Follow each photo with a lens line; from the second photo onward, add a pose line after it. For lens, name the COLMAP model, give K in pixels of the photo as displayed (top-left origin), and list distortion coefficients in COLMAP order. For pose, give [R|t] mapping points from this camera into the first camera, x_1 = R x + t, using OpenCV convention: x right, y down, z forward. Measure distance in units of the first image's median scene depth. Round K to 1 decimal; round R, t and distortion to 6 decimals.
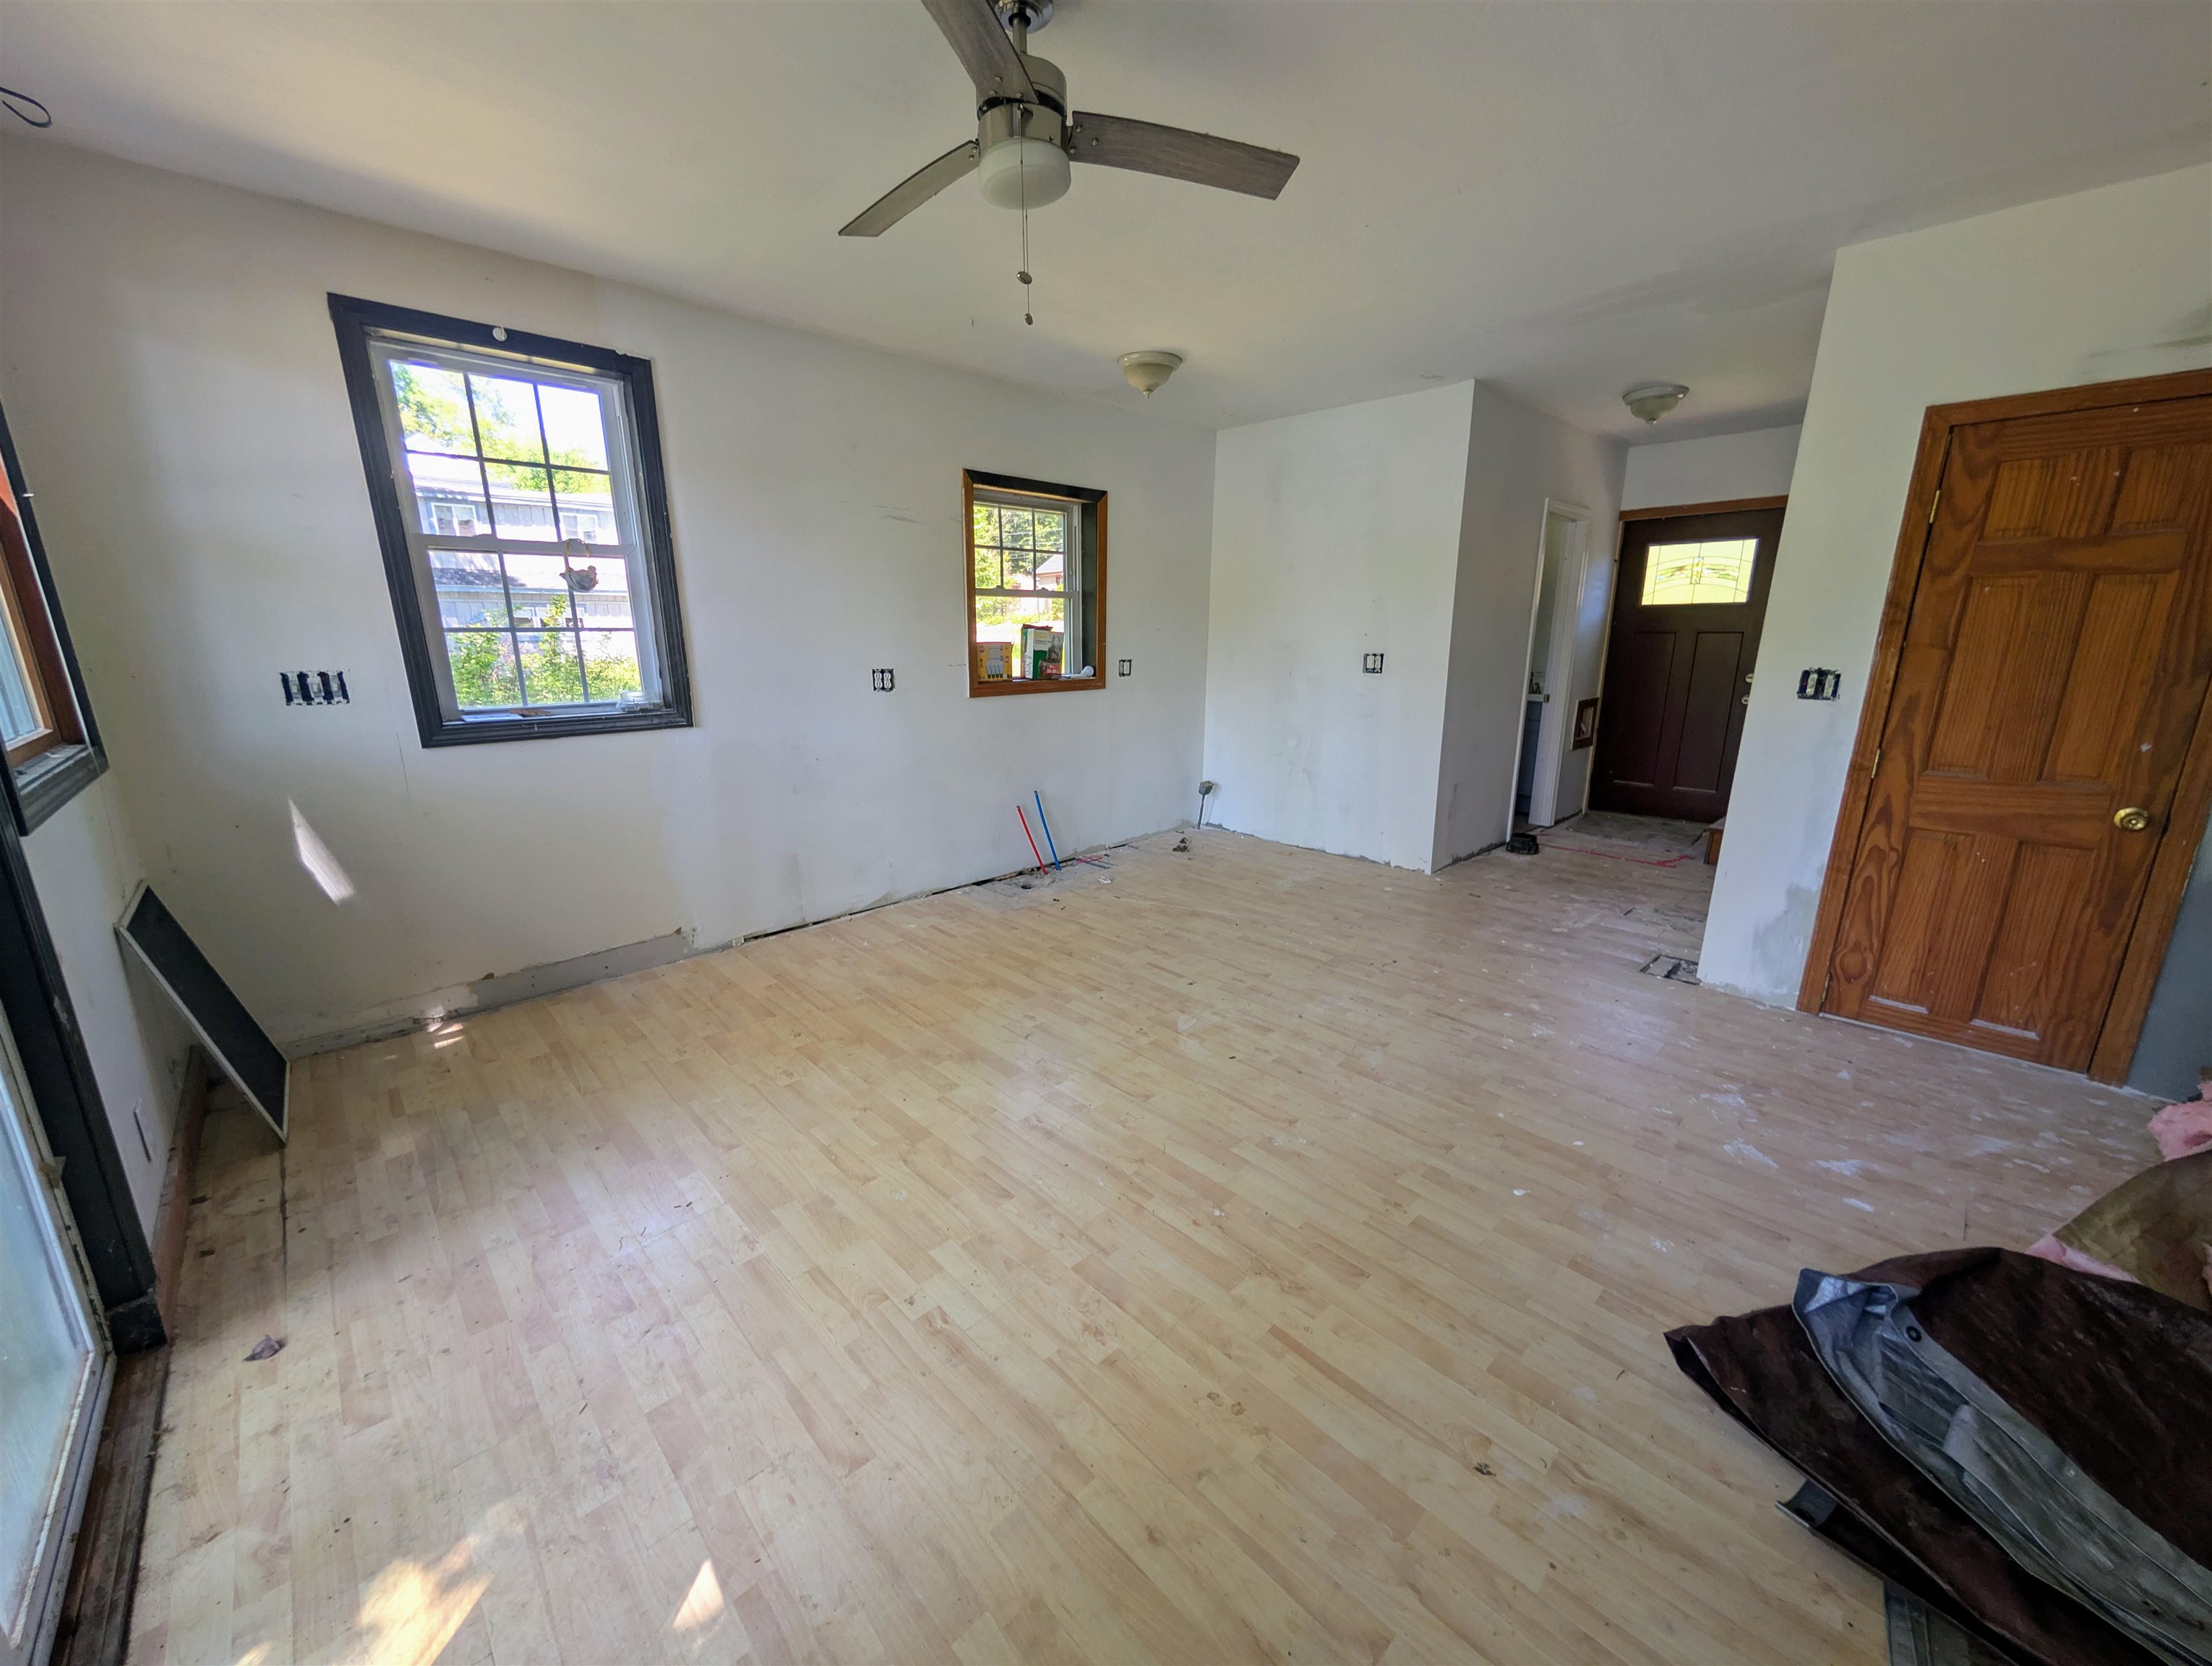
lens RADIAL K [[837.9, 0, 1092.1], [0, 837.9, 840.1], [0, 0, 1]] dist [0.000632, 0.000336]
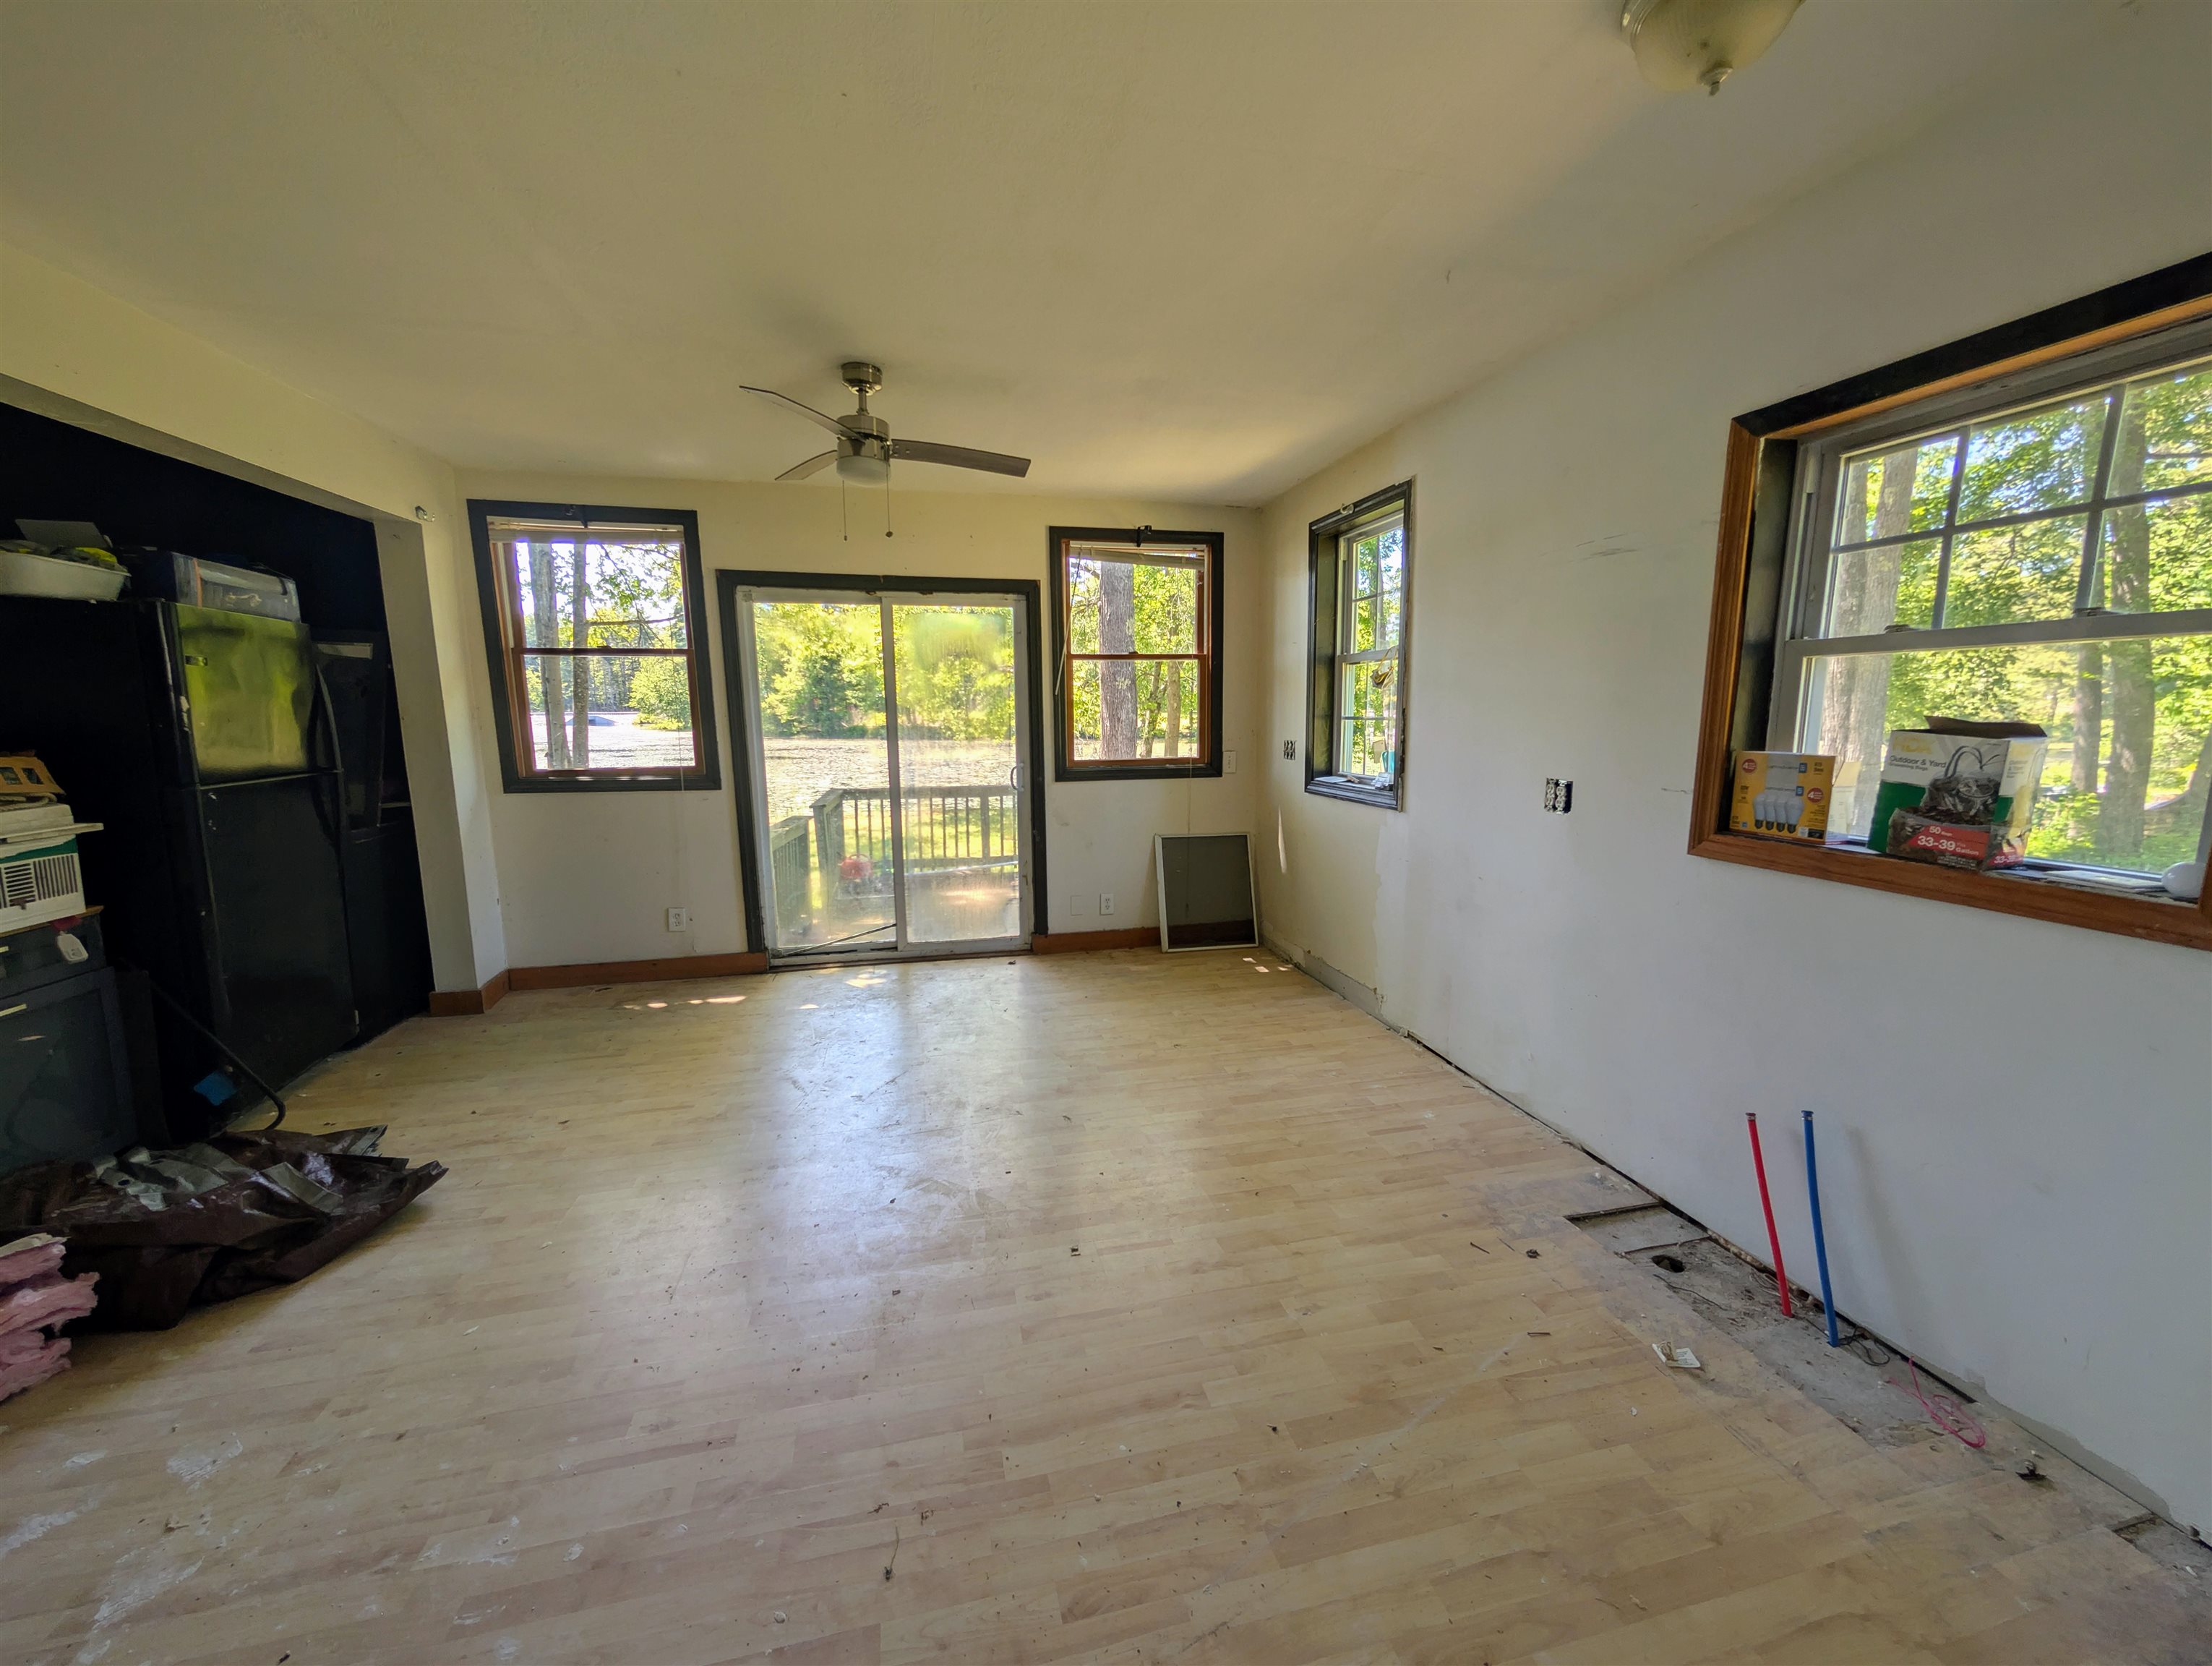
lens RADIAL K [[837.9, 0, 1104.4], [0, 837.9, 835.3], [0, 0, 1]] dist [0.000632, 0.000336]
pose [[-0.503112, 0.132570, -0.853993, 0.692248], [-0.205360, 0.941521, 0.267142, -0.353122], [0.839467, 0.309778, -0.446466, 1.328794]]
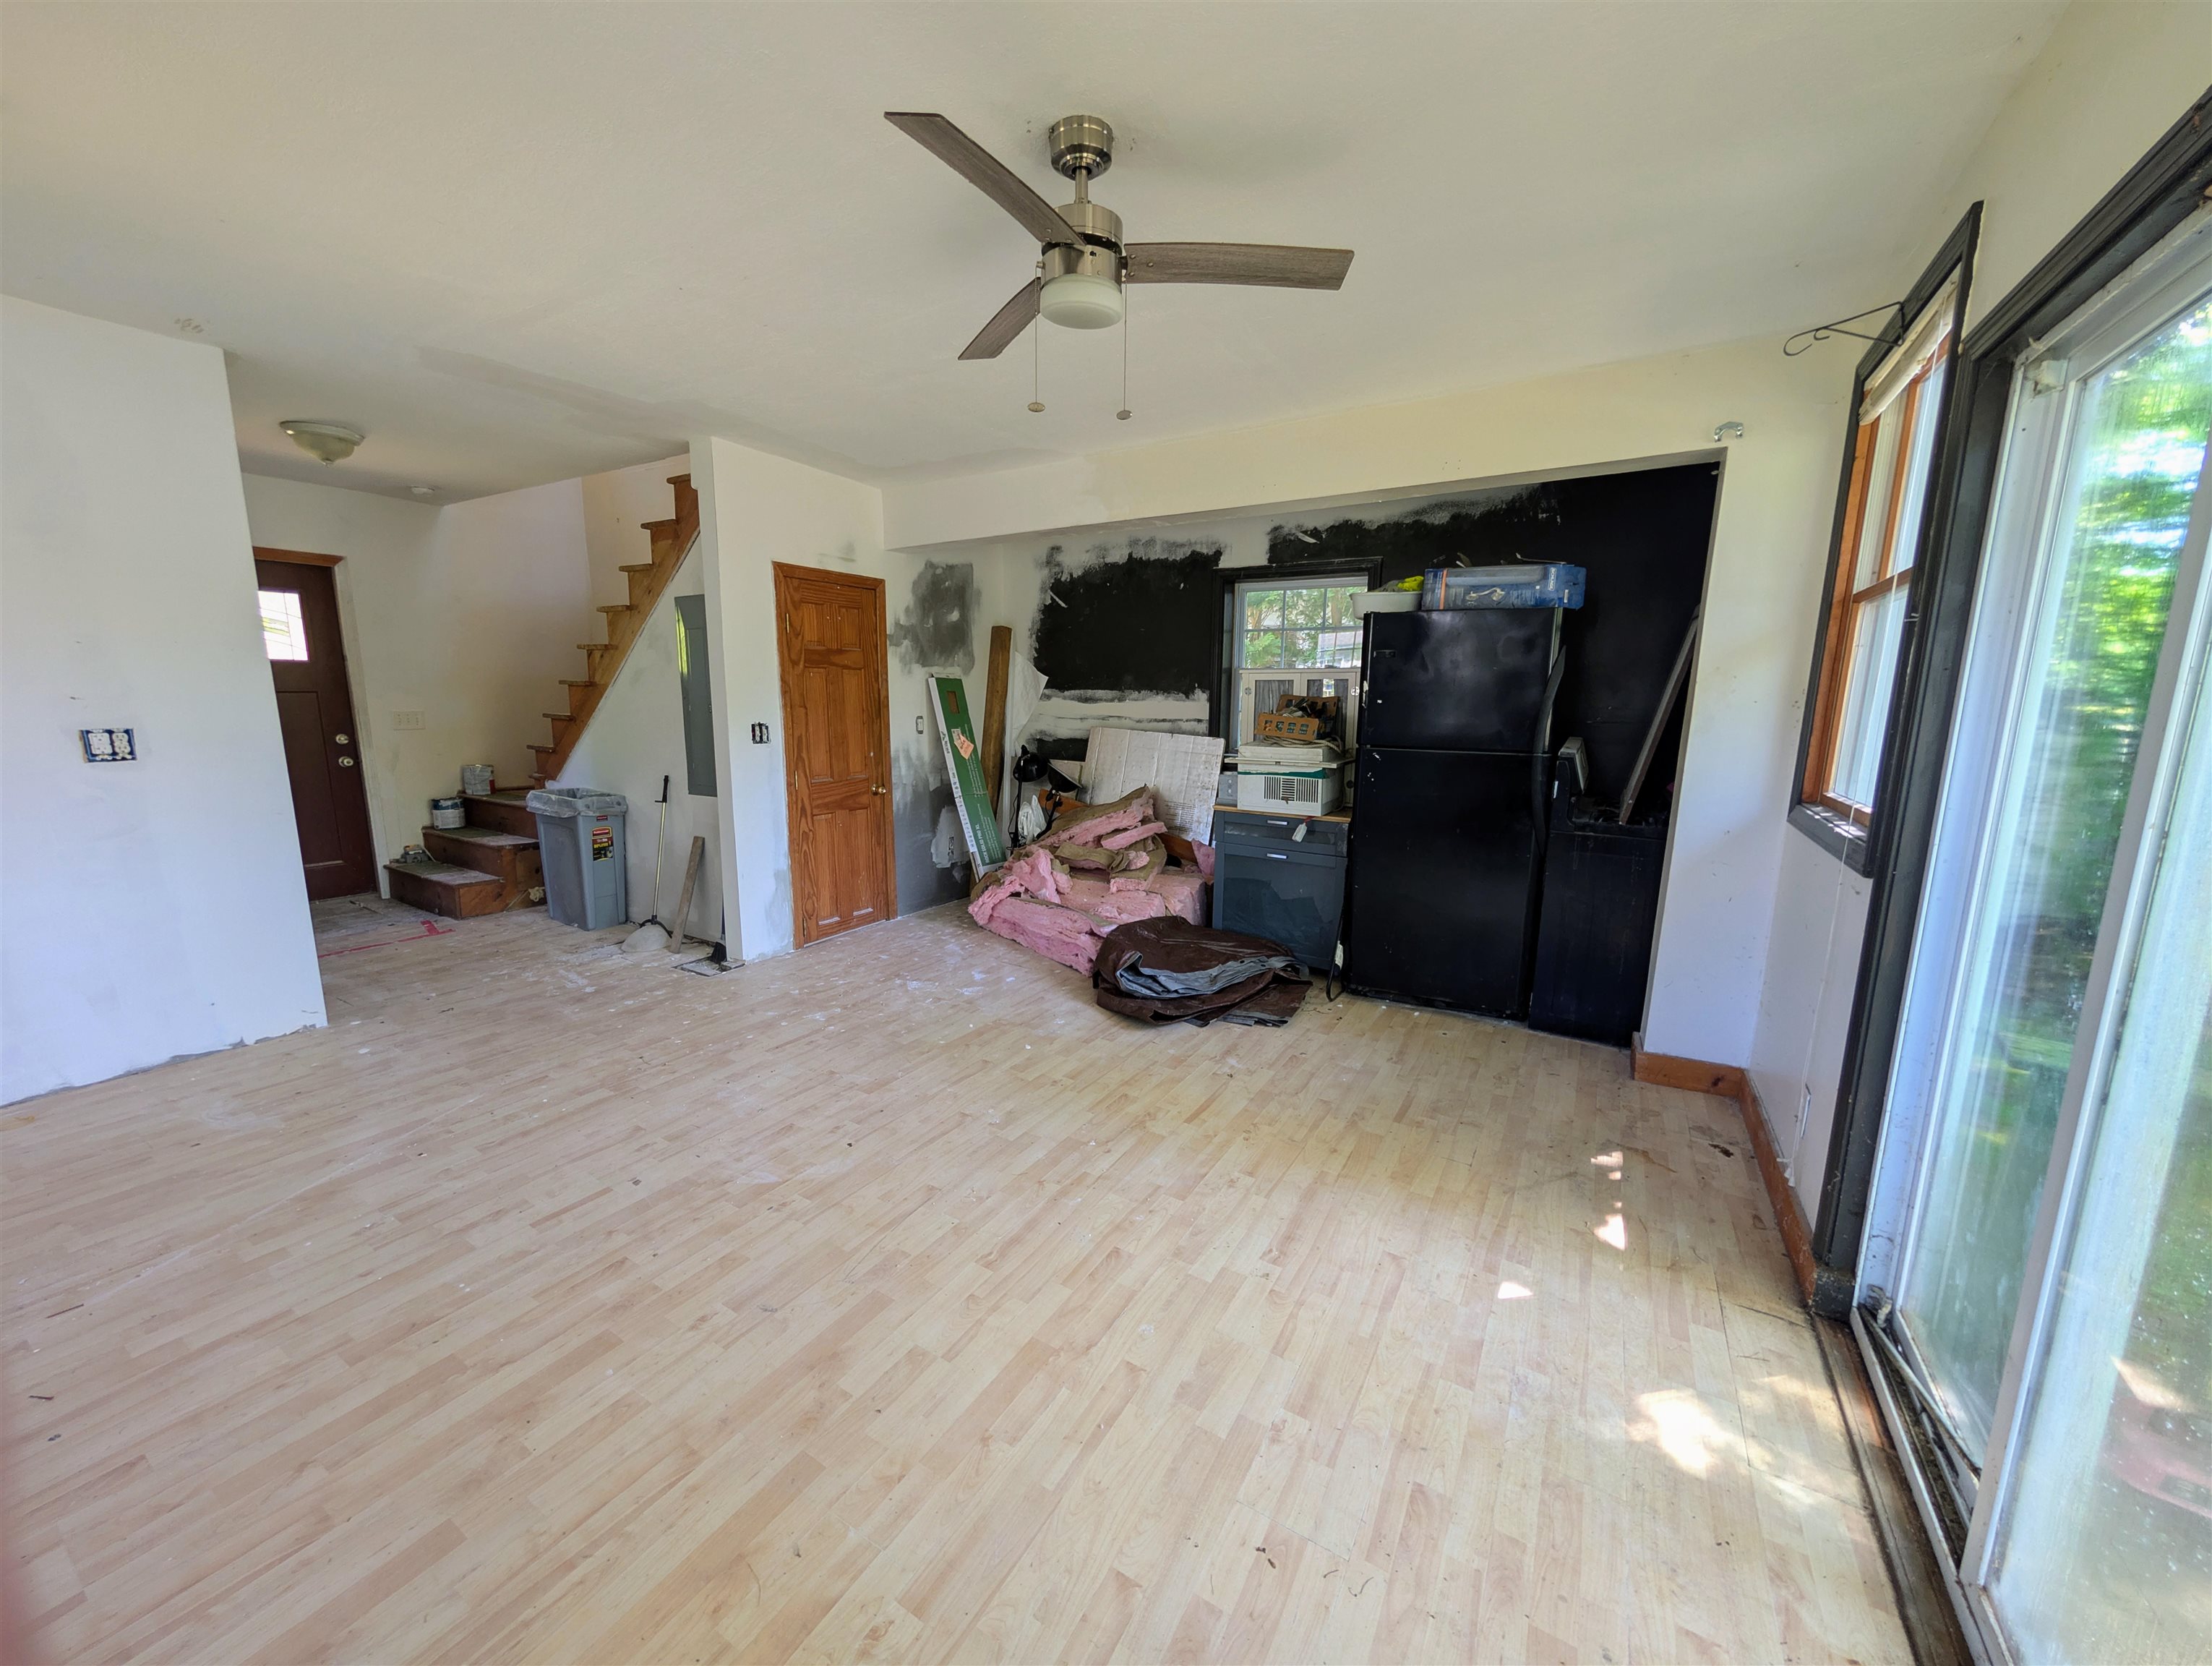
lens RADIAL K [[837.9, 0, 1103.6], [0, 837.9, 845.6], [0, 0, 1]] dist [0.000632, 0.000336]
pose [[-0.265805, -0.173057, 0.948367, -0.680970], [0.220812, 0.946672, 0.234636, -0.200430], [-0.938397, 0.271778, -0.213417, 0.761987]]
